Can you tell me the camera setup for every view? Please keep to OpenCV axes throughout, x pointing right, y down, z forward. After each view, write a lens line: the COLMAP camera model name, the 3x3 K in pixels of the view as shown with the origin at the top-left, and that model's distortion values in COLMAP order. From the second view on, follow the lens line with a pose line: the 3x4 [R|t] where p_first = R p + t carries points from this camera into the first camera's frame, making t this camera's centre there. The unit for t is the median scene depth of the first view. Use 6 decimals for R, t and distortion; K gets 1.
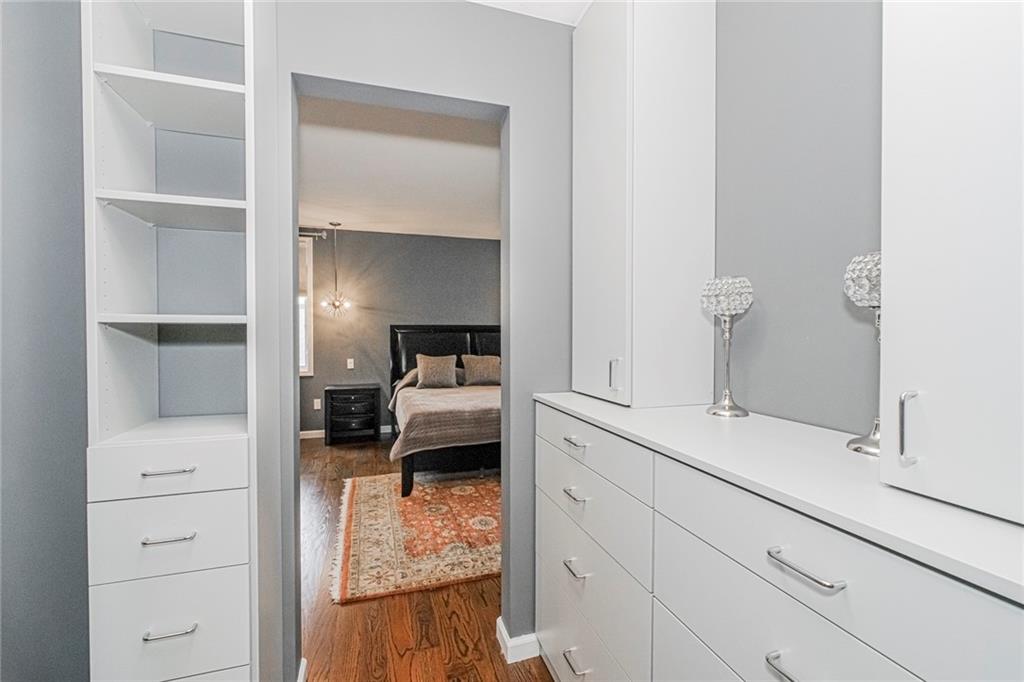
lens RADIAL K [[438.3, 0, 515.9], [0, 438.3, 337.9], [0, 0, 1]] dist [-0.001044, -0.000600]
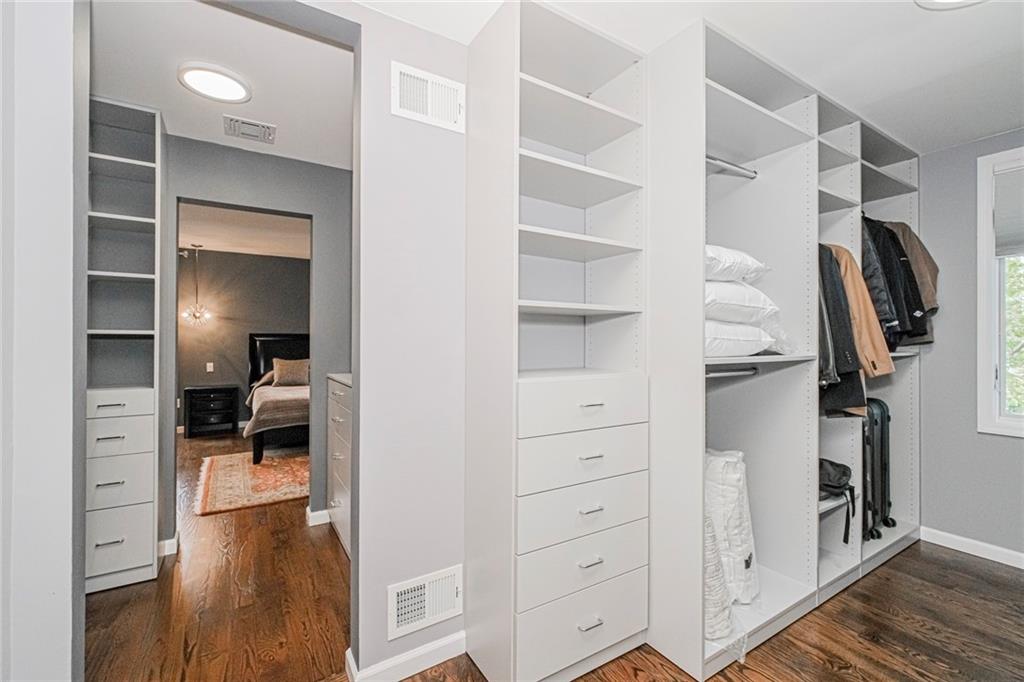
lens RADIAL K [[438.3, 0, 507.4], [0, 438.3, 338.6], [0, 0, 1]] dist [-0.001044, -0.000600]
pose [[0.972151, 0.005161, 0.234298, 0.138024], [-0.000793, 0.999824, -0.018734, 0.006985], [-0.234353, 0.018027, 0.971984, -0.373732]]
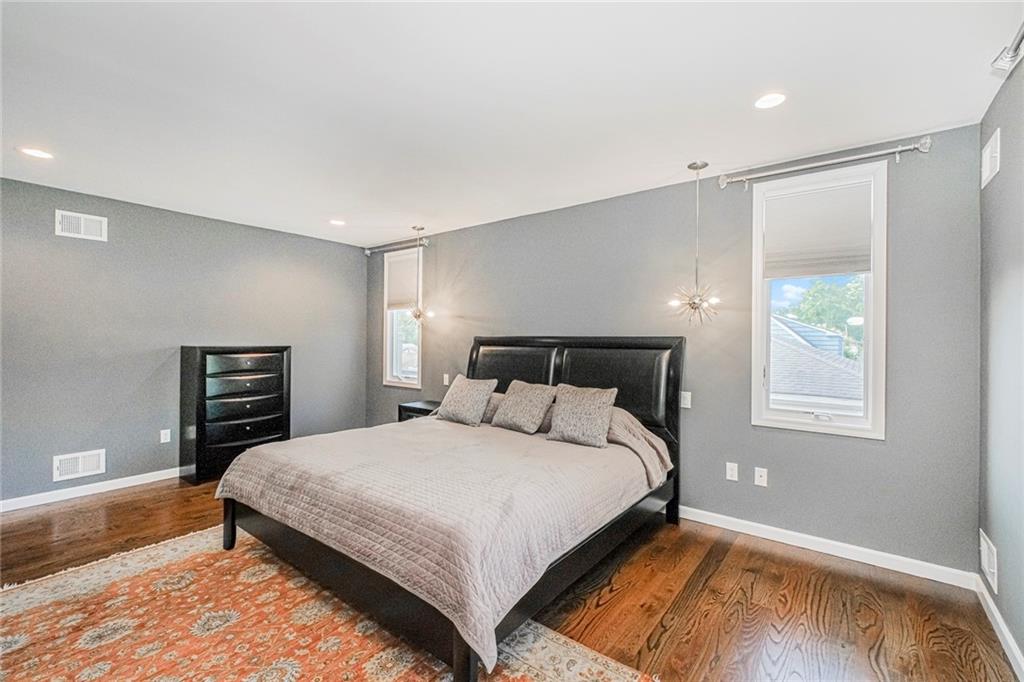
lens RADIAL K [[438.3, 0, 511.4], [0, 438.3, 336.7], [0, 0, 1]] dist [-0.001044, -0.000600]
pose [[0.559334, -0.000595, -0.828942, 0.574919], [-0.018901, 0.999731, -0.013471, -0.024828], [0.828727, 0.023203, 0.559172, 0.781874]]
